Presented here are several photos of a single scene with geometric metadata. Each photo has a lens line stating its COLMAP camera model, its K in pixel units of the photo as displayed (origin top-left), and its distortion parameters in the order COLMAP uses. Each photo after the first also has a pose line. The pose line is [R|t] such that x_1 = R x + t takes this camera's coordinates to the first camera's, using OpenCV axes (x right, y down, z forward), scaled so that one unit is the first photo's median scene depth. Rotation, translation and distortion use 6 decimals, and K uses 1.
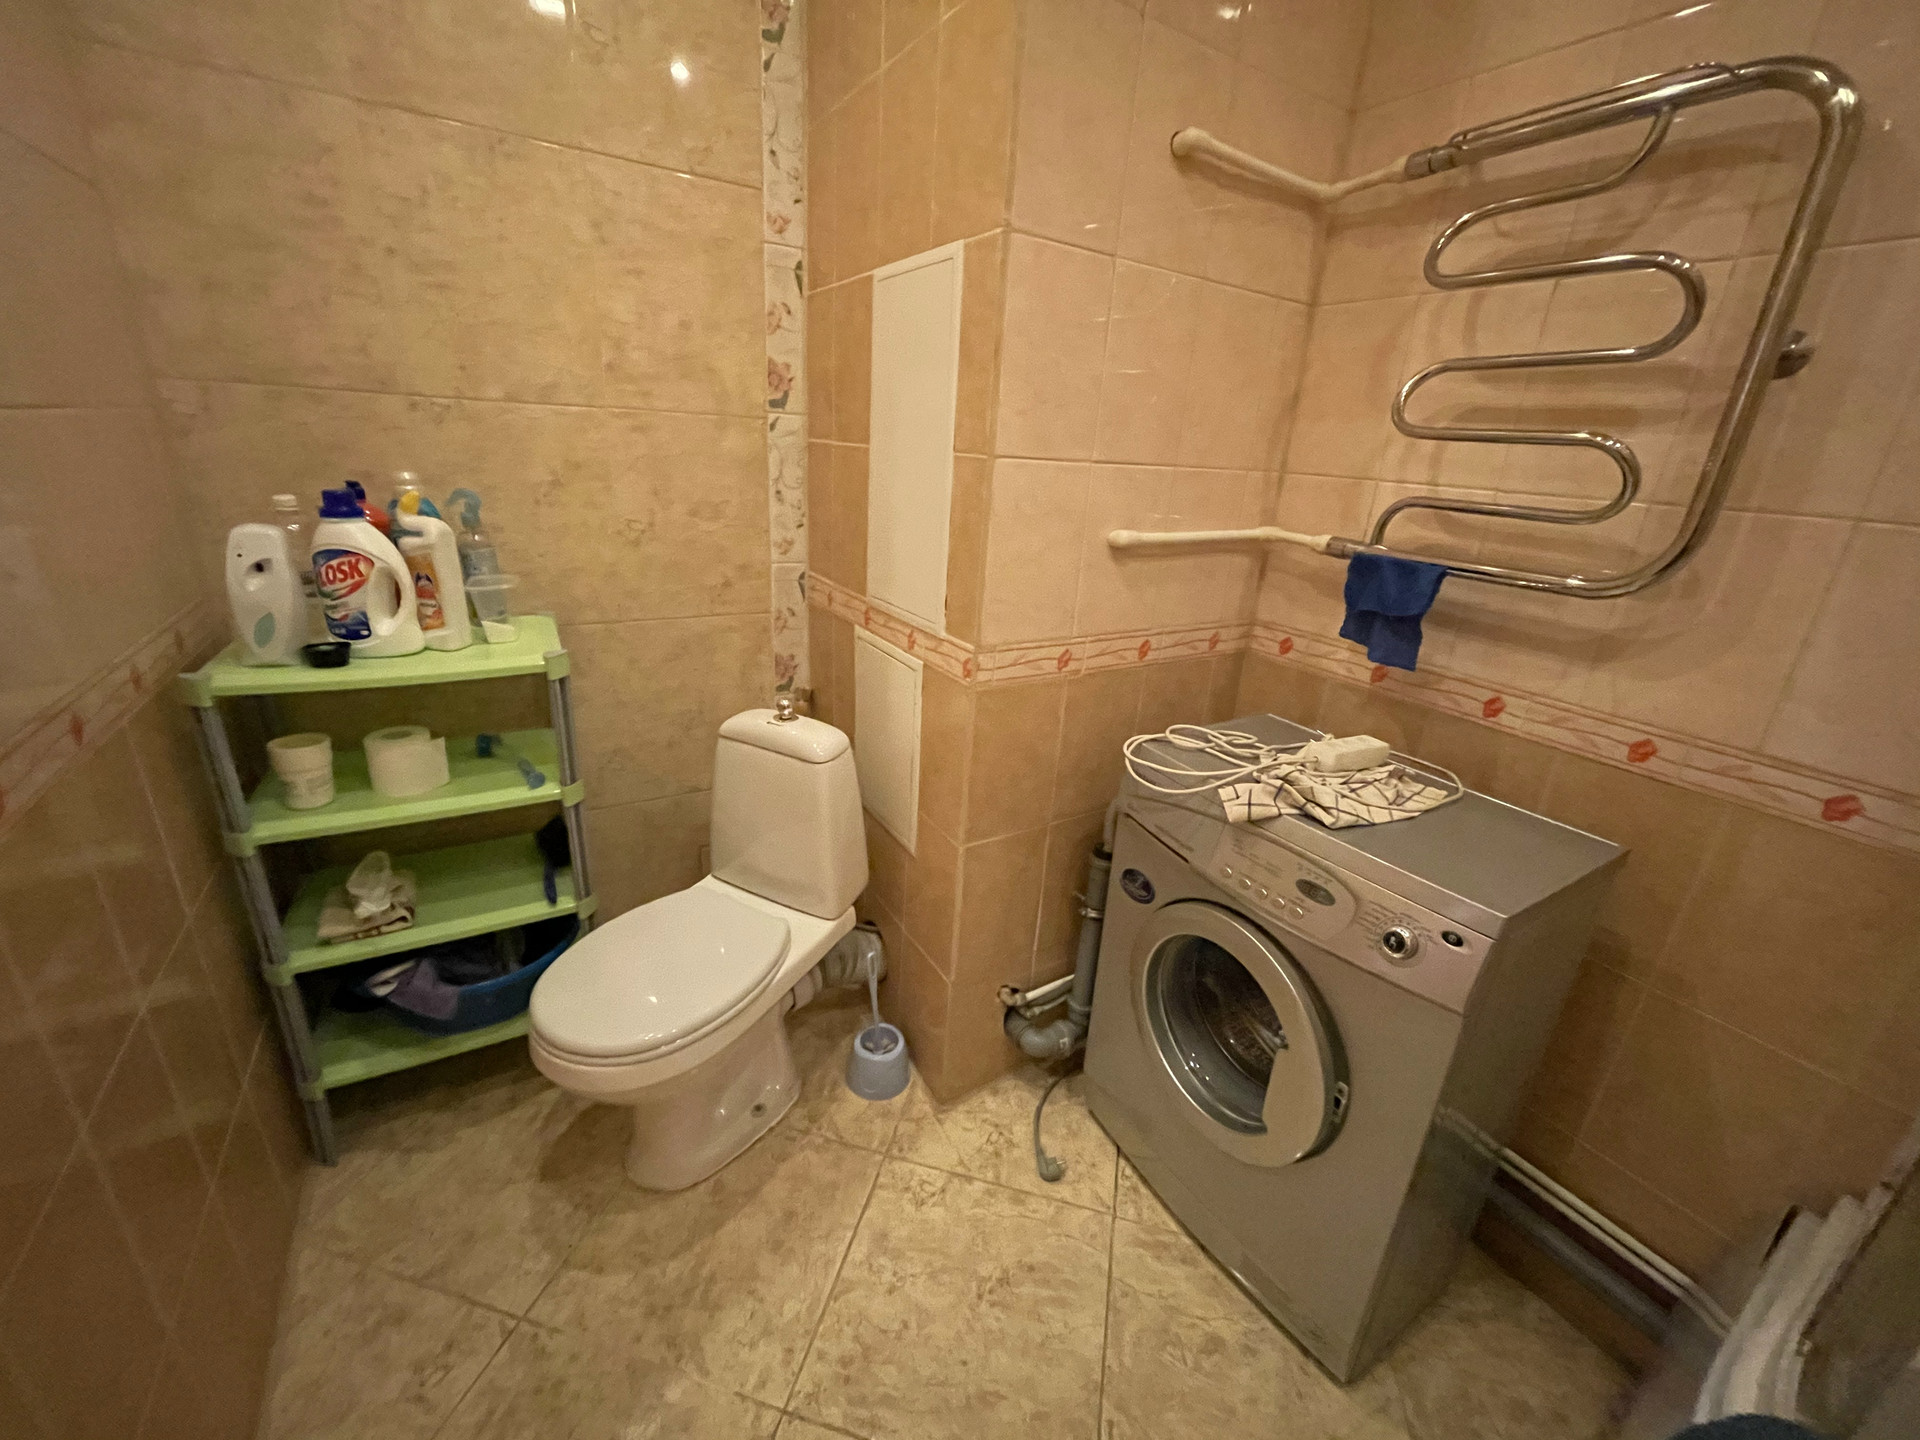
lens RADIAL K [[773.1, 0, 956.5], [0, 773.1, 717.6], [0, 0, 1]] dist [0.000117, -0.000220]
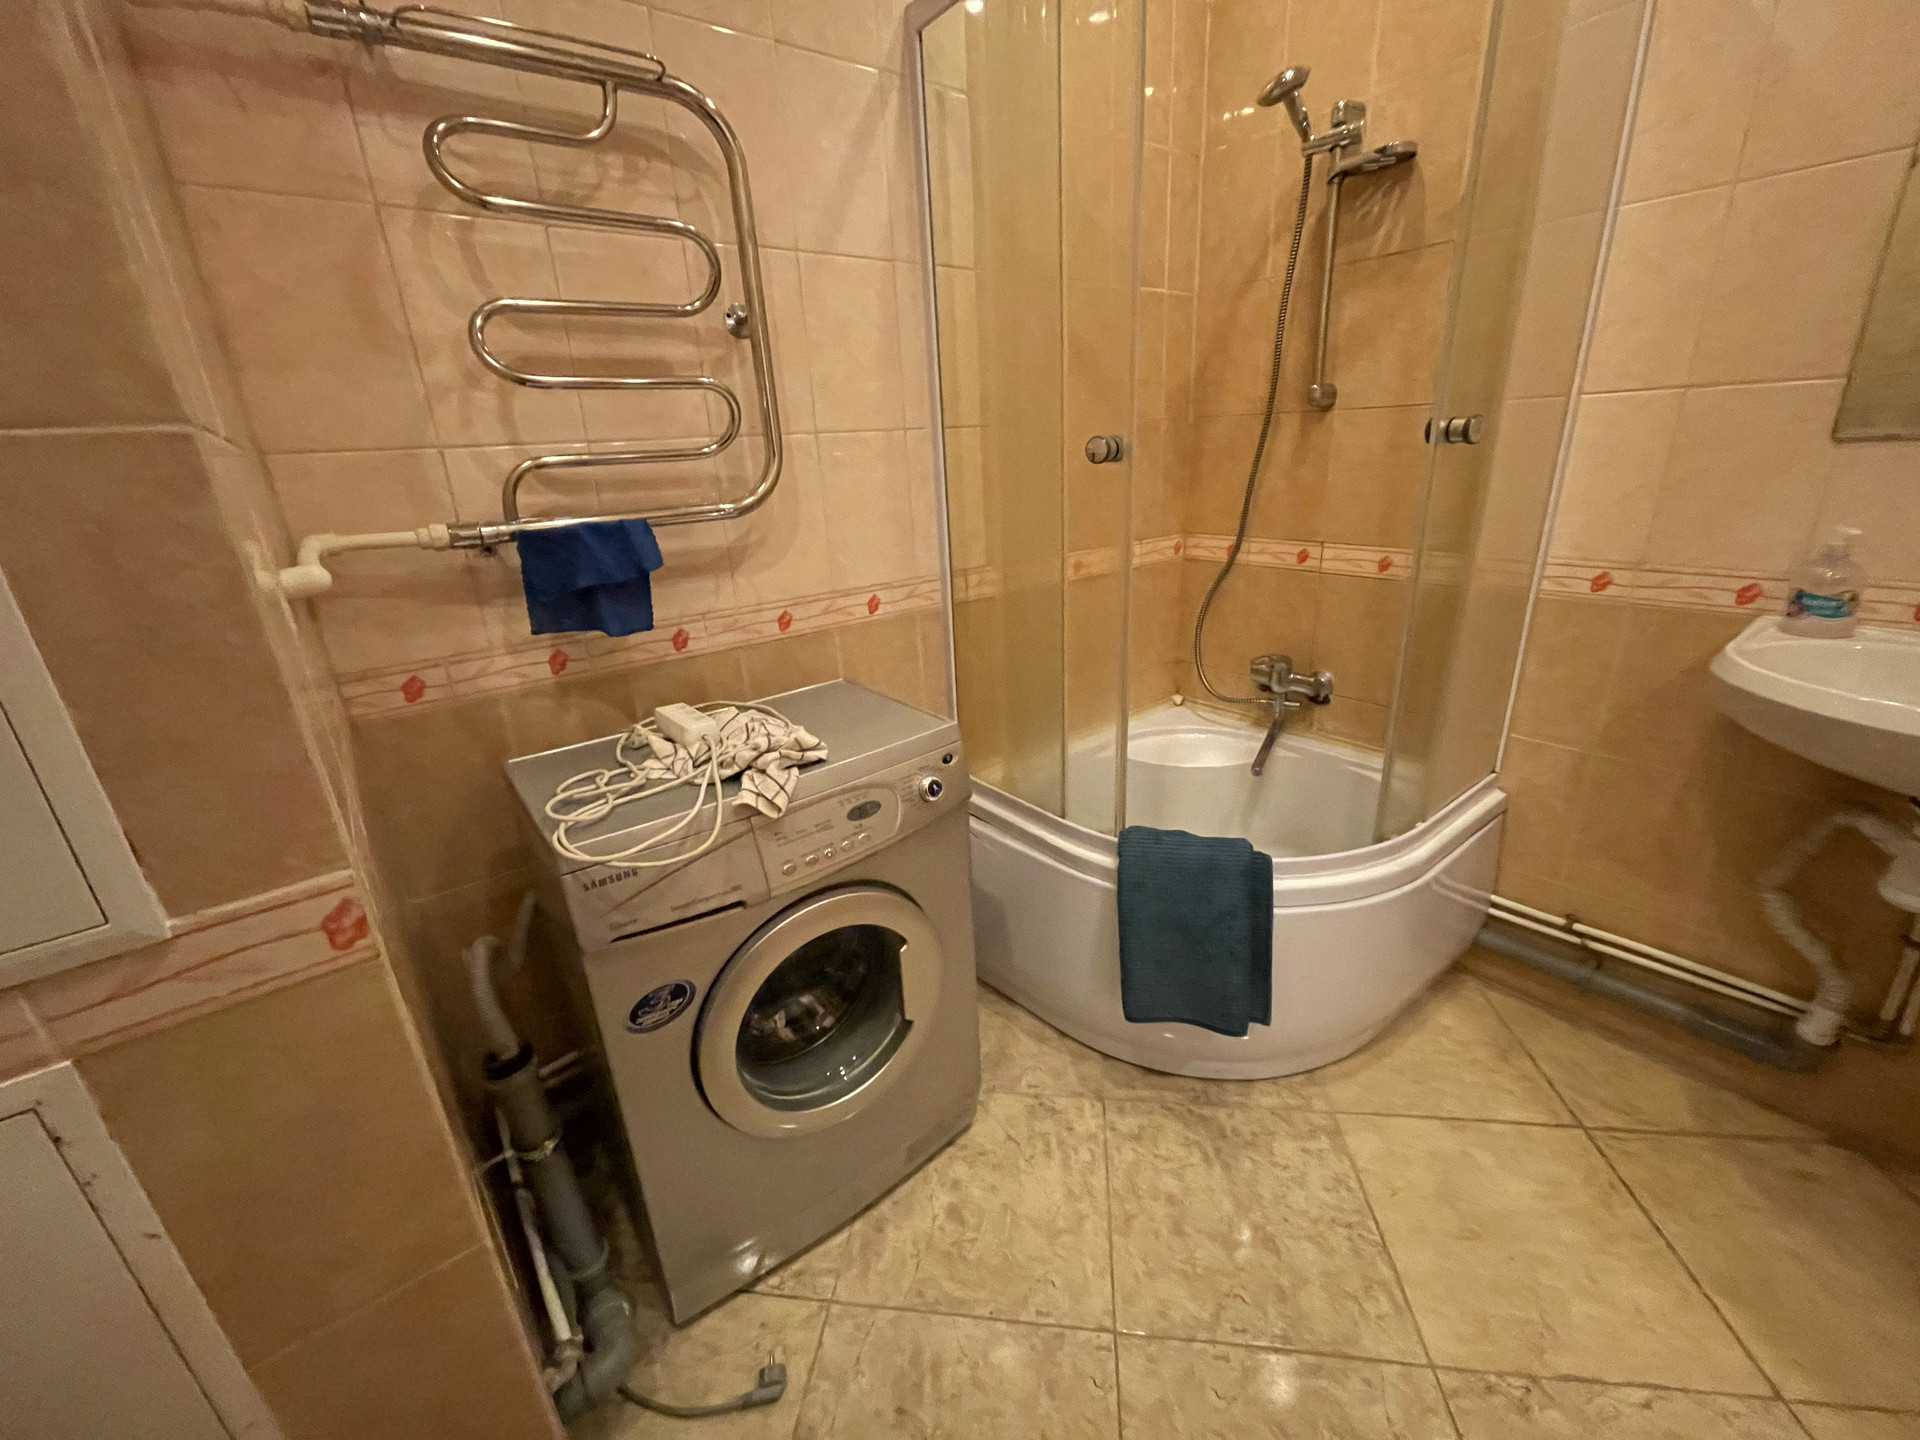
lens RADIAL K [[773.1, 0, 956.5], [0, 773.1, 717.6], [0, 0, 1]] dist [0.000117, -0.000220]
pose [[-0.115685, -0.384050, 0.916036, -0.374871], [0.377129, 0.836188, 0.398201, -0.202515], [-0.918907, 0.391529, 0.048102, 0.615197]]
